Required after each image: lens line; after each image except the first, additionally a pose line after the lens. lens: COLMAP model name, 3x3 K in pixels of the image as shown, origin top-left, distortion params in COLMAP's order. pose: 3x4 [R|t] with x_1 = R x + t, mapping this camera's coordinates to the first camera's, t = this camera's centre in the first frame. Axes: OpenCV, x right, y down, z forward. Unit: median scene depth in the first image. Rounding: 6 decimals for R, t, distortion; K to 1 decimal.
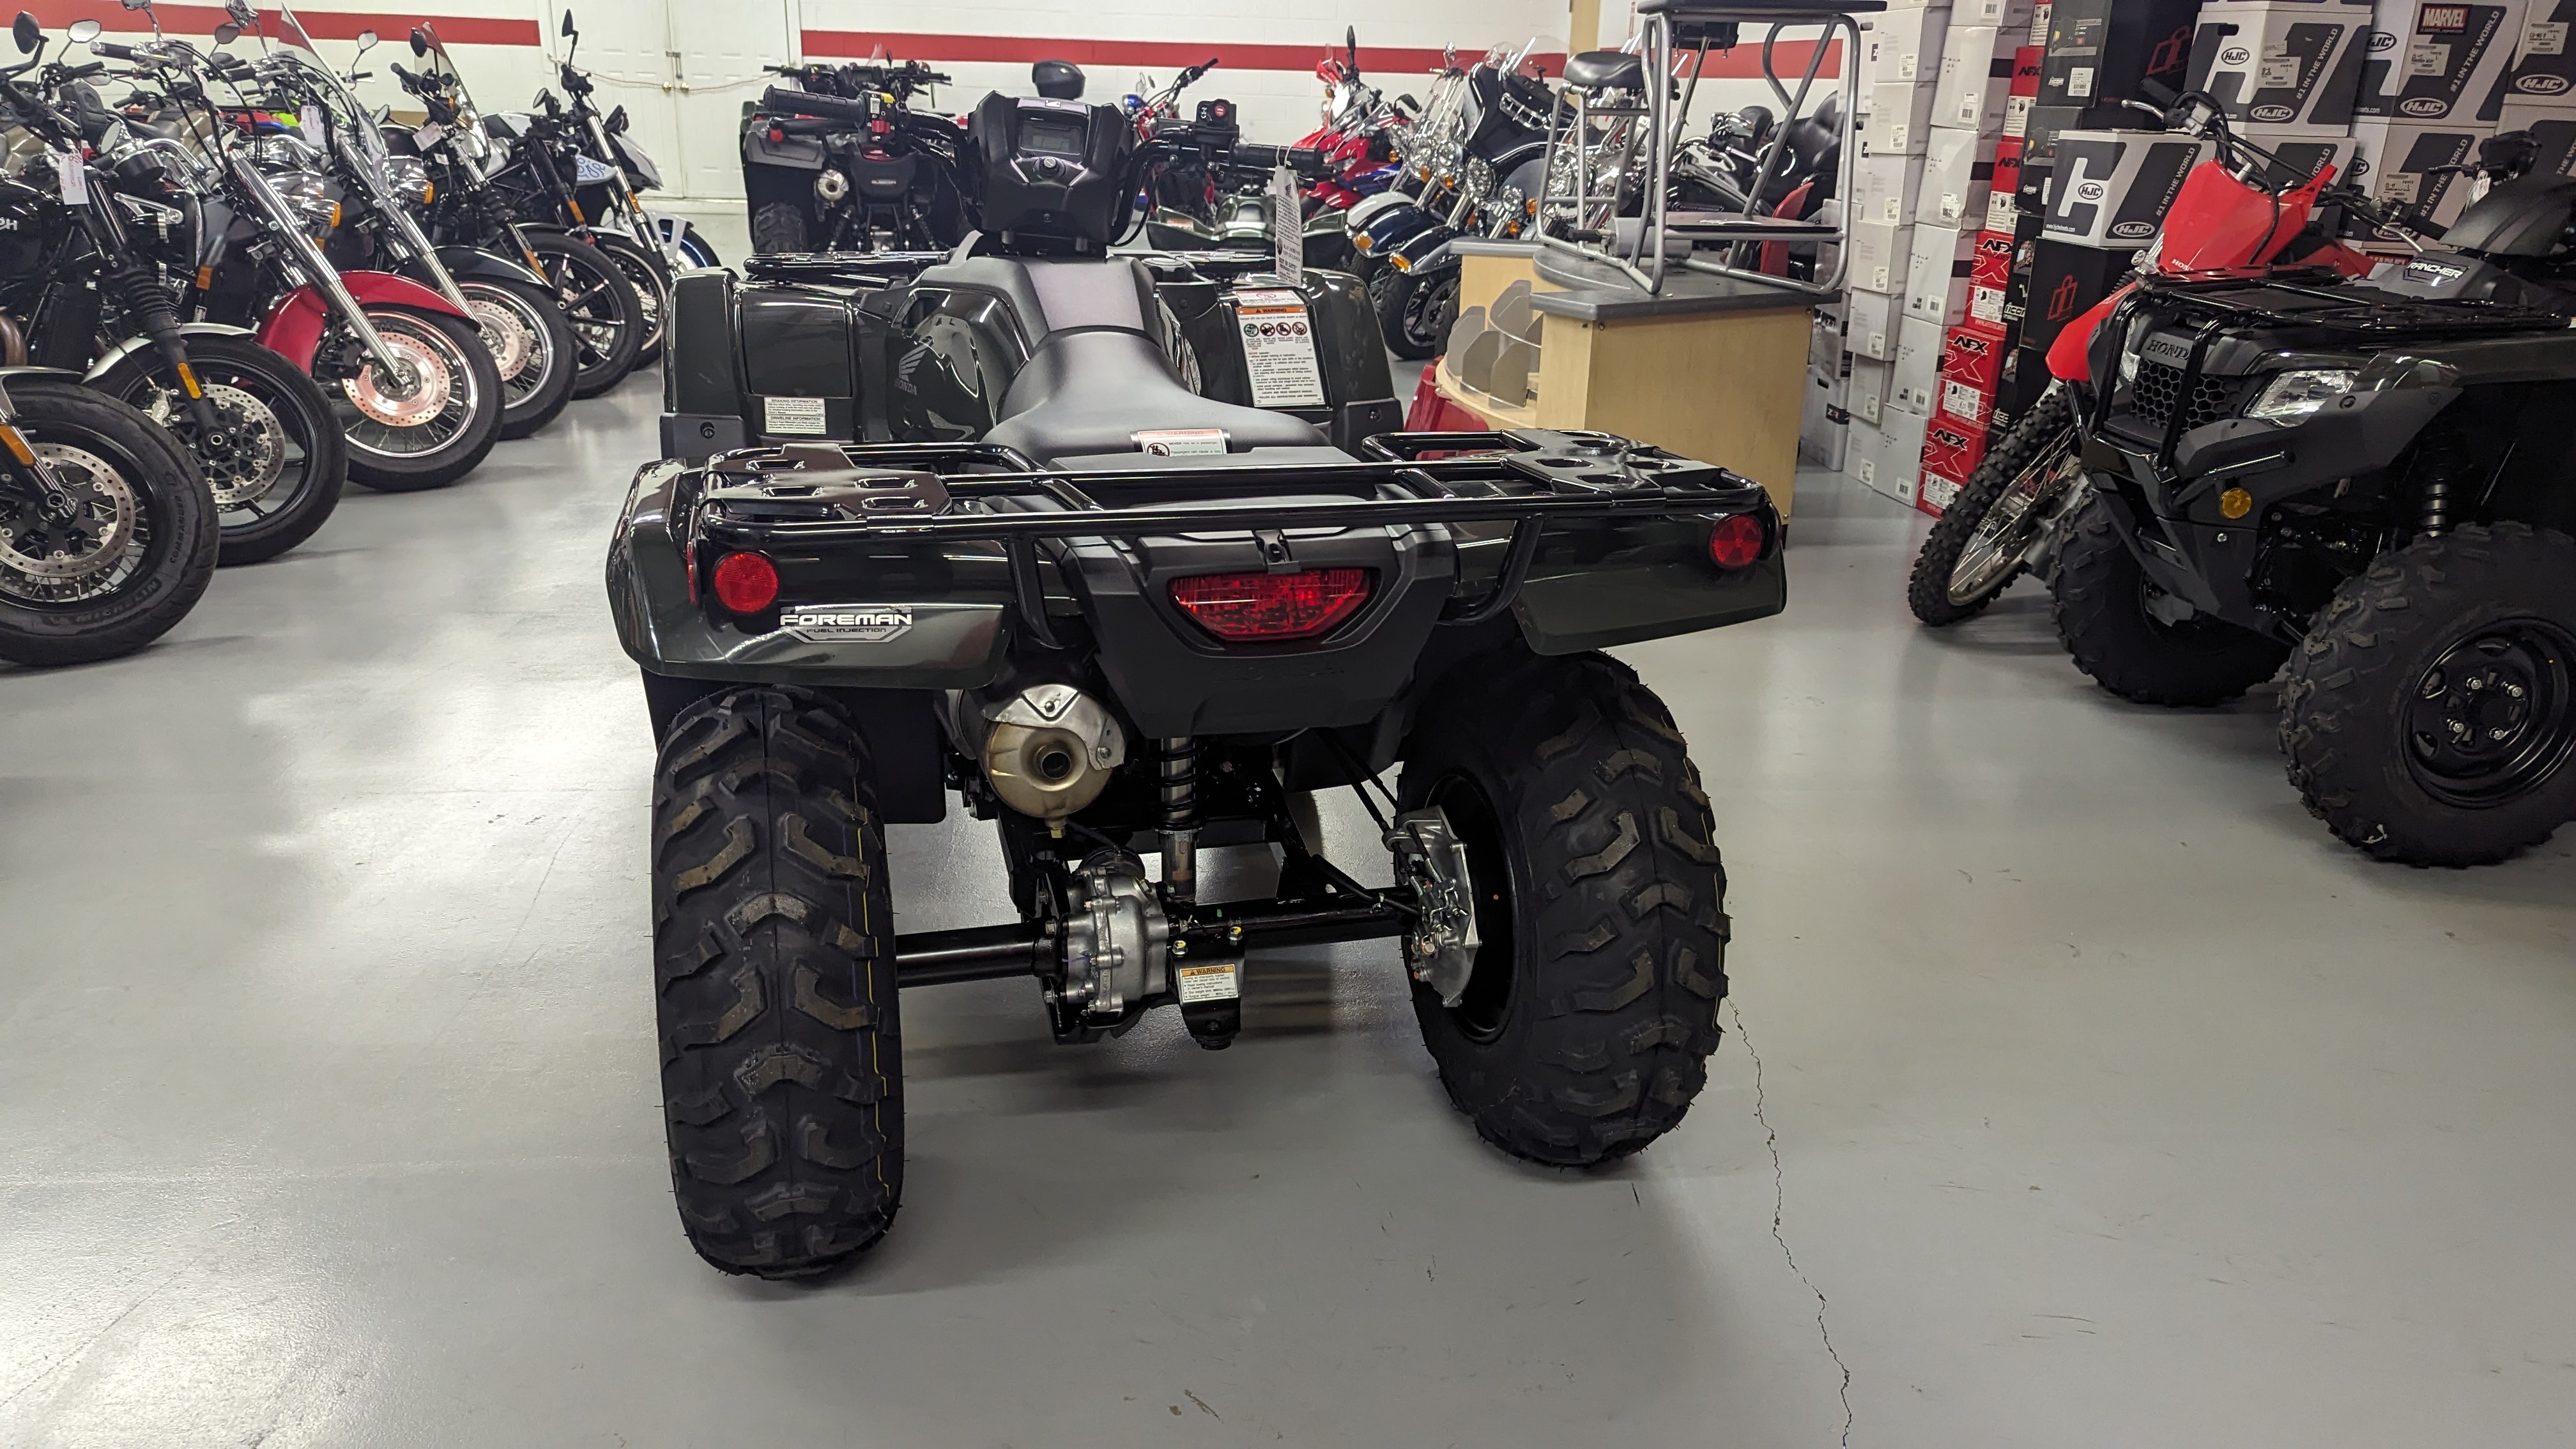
lens RADIAL K [[1813.4, 0, 1289.1], [0, 1813.4, 730.4], [0, 0, 1]] dist [0.042789, -0.045144]
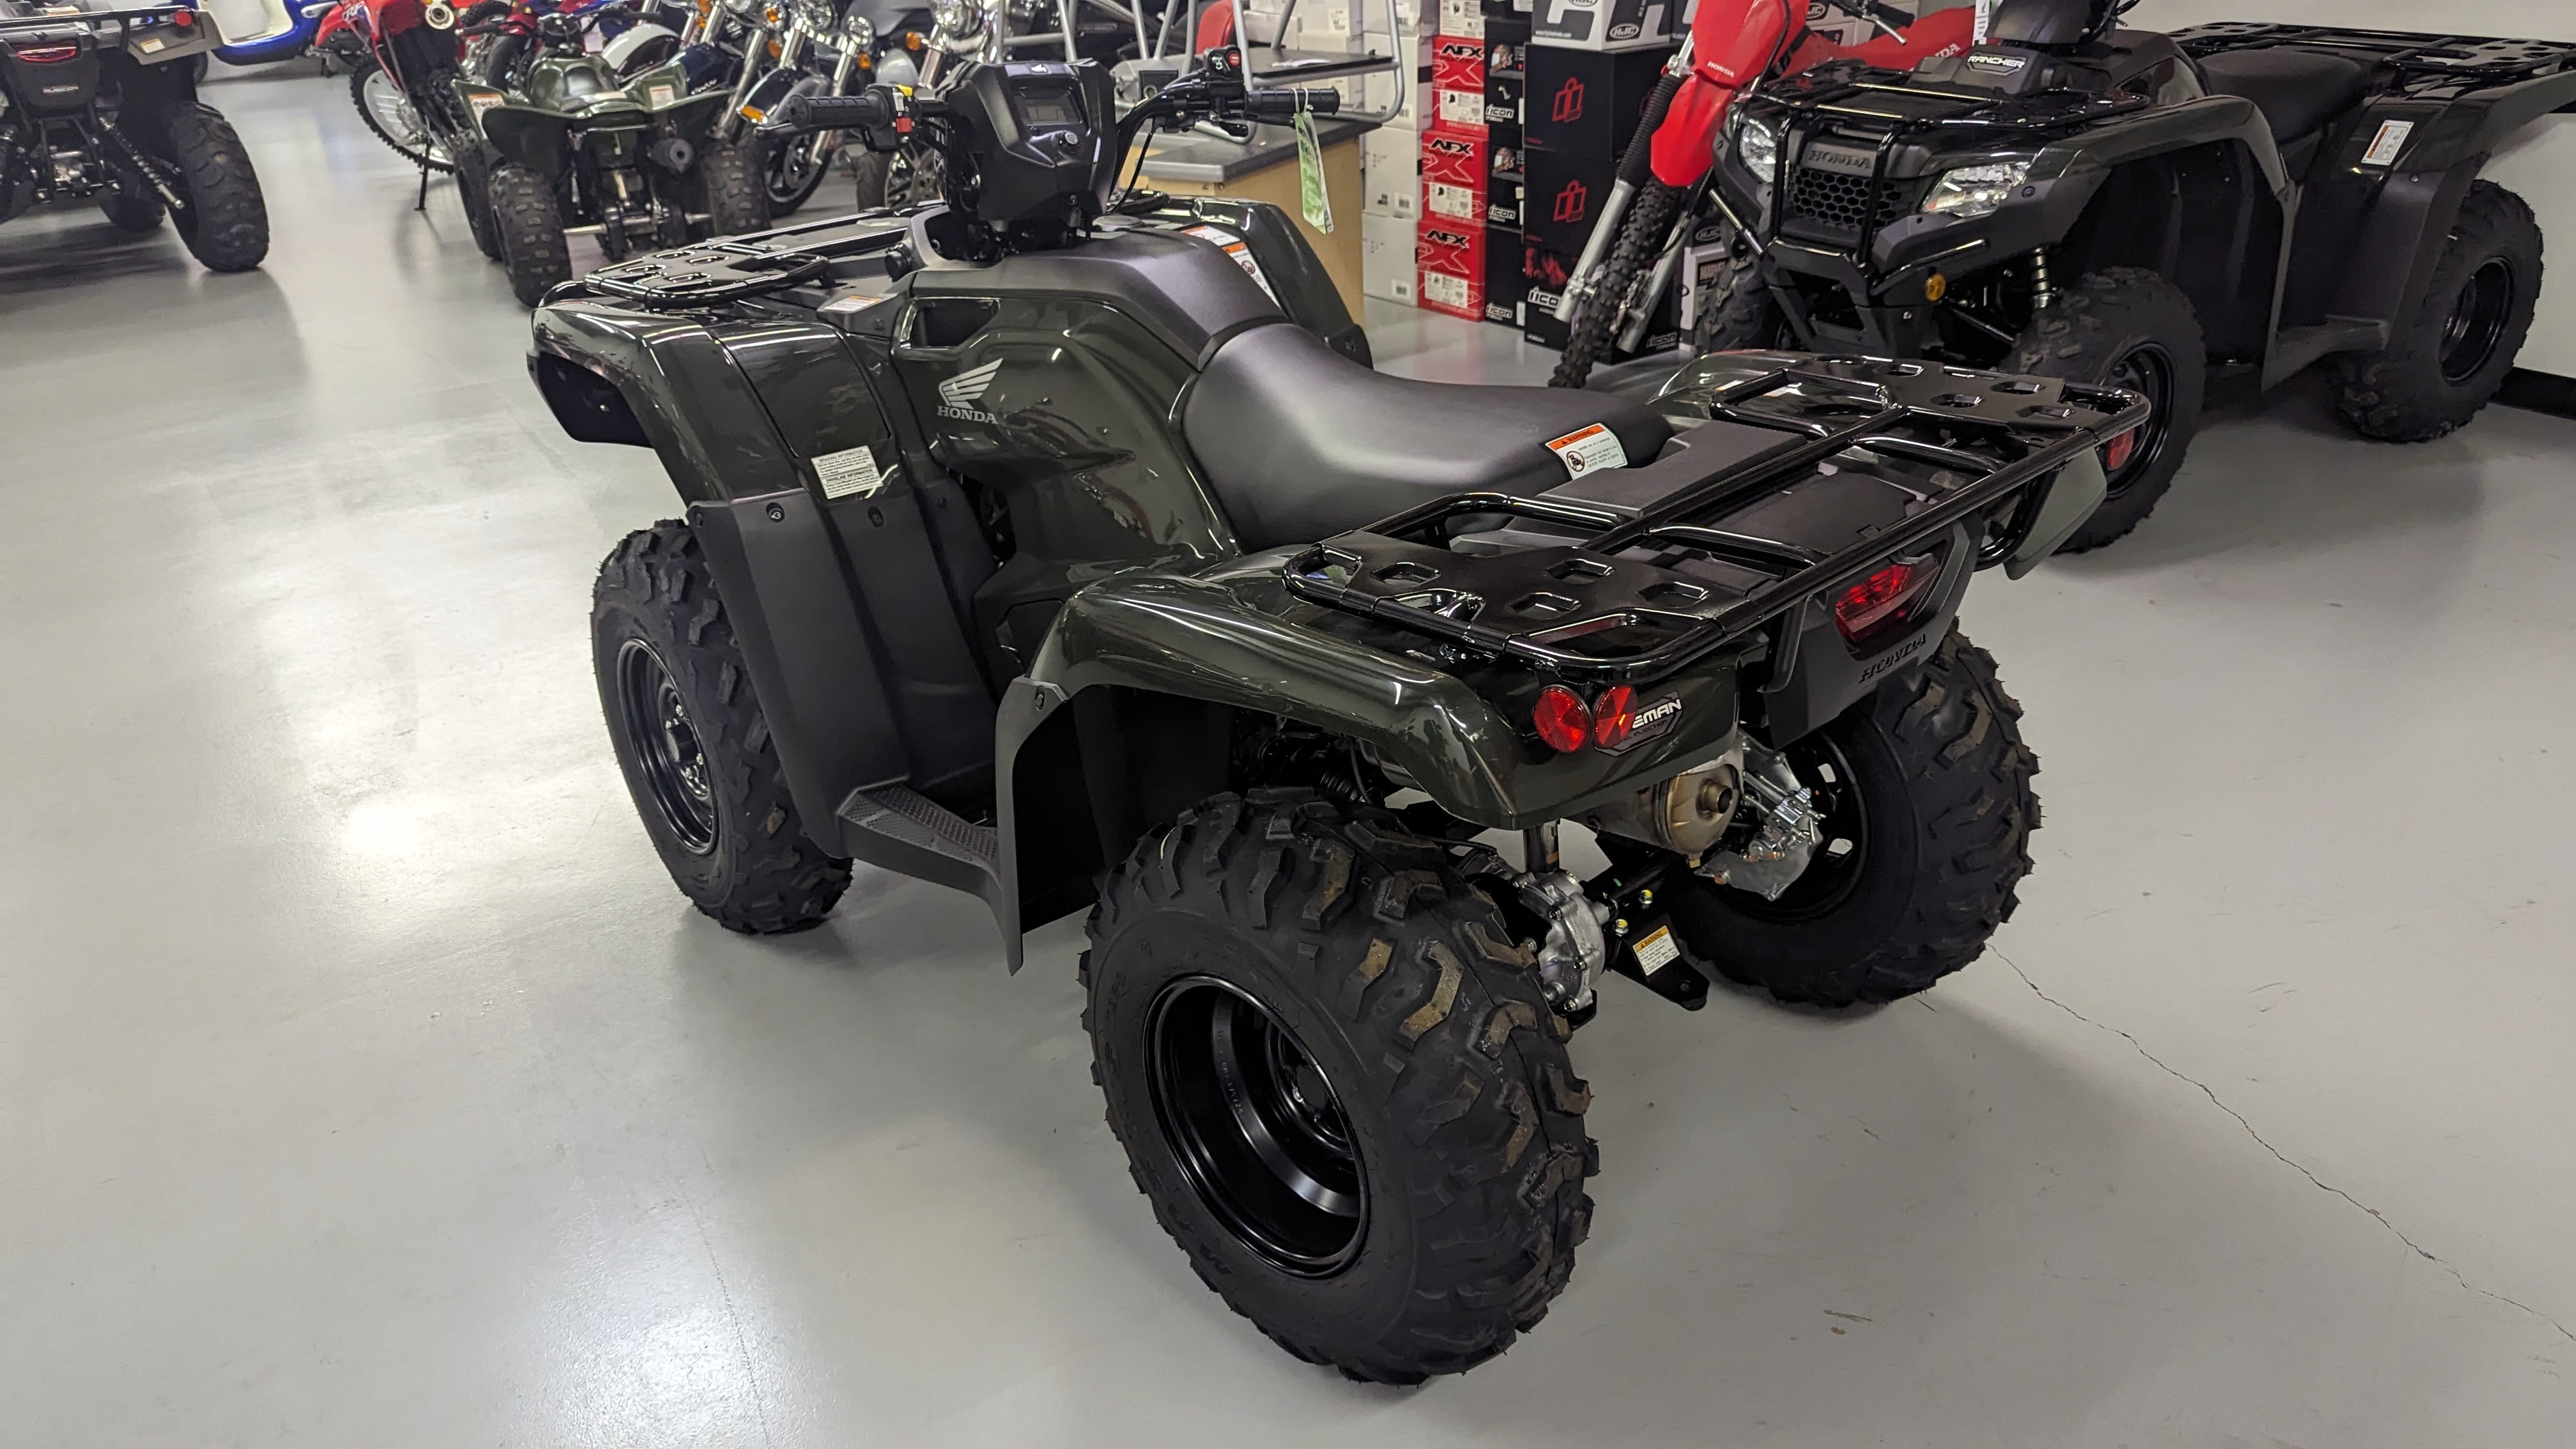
lens RADIAL K [[1813.4, 0, 1300.1], [0, 1813.4, 740.8], [0, 0, 1]] dist [0.042789, -0.045144]
pose [[0.873617, -0.263995, 0.408778, -0.232247], [0.212711, 0.962714, 0.167142, -0.073048], [-0.437660, -0.059067, 0.897198, 0.058633]]
